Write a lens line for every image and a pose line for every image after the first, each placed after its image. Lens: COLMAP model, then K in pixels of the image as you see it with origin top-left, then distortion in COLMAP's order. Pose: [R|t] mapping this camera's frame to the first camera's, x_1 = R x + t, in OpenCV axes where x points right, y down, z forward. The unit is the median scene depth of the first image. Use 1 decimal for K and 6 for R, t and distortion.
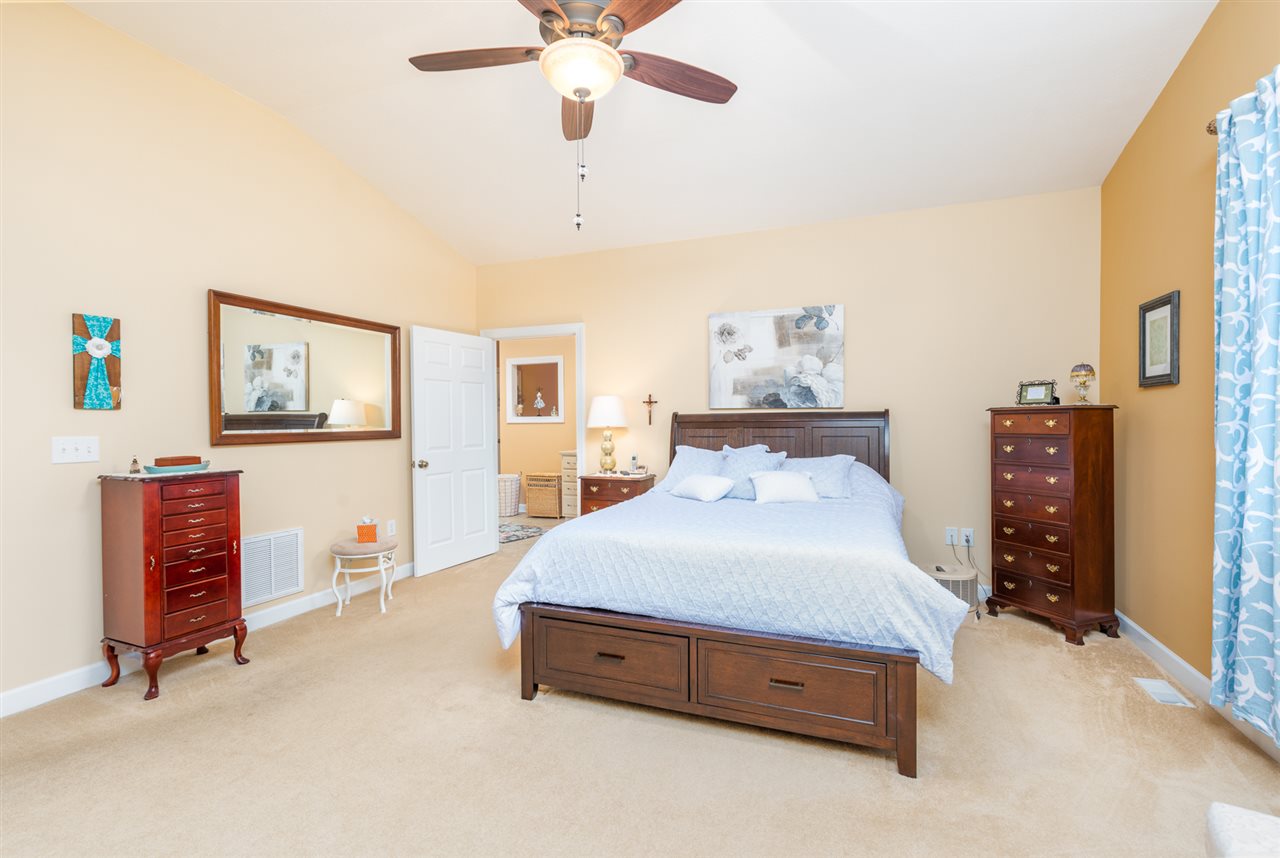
lens RADIAL K [[562.5, 0, 636.4], [0, 562.5, 428.2], [0, 0, 1]] dist [-0.000341, -0.000121]
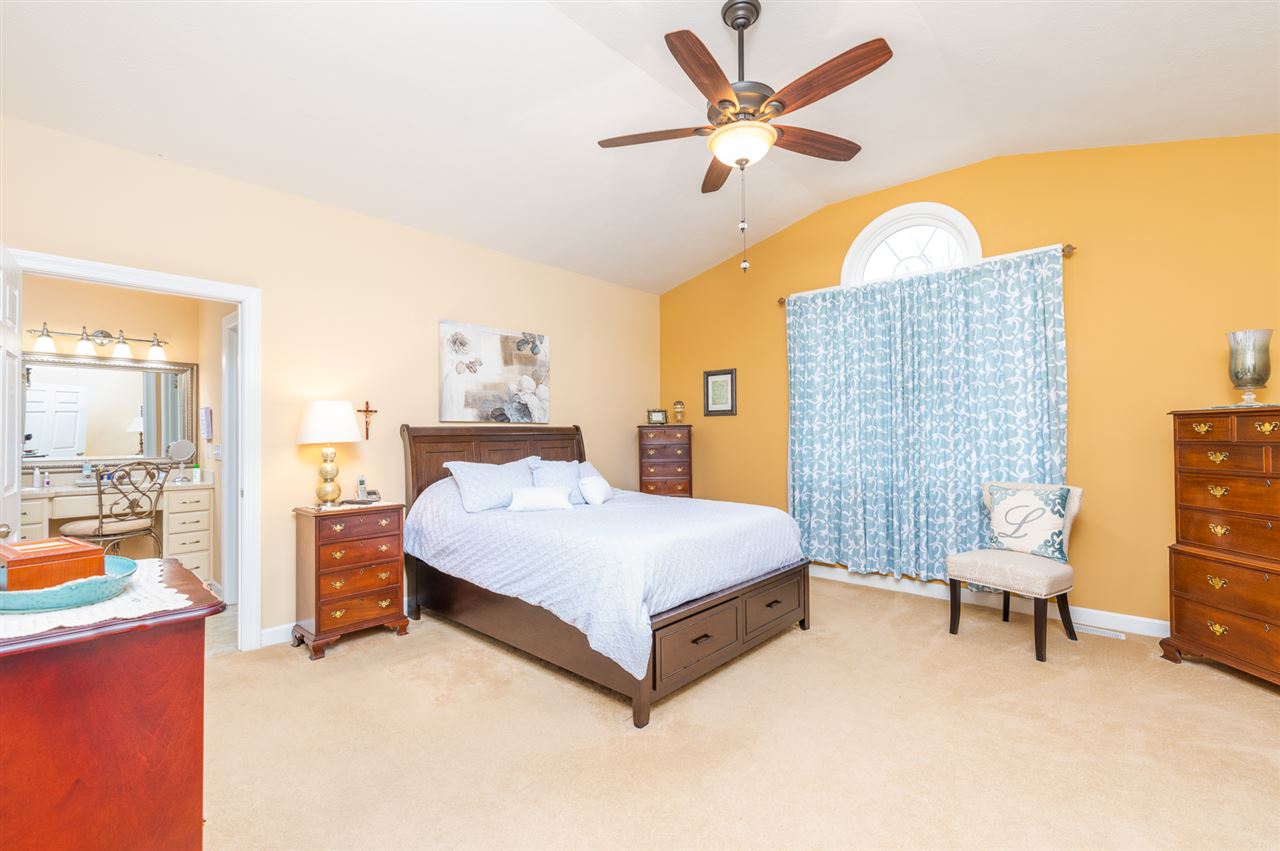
lens RADIAL K [[562.5, 0, 634.4], [0, 562.5, 426.2], [0, 0, 1]] dist [-0.000341, -0.000121]
pose [[0.354956, 0.016318, 0.934740, -0.652171], [0.018173, 0.999538, -0.024350, 0.001748], [-0.934706, 0.025630, 0.354496, 0.400602]]
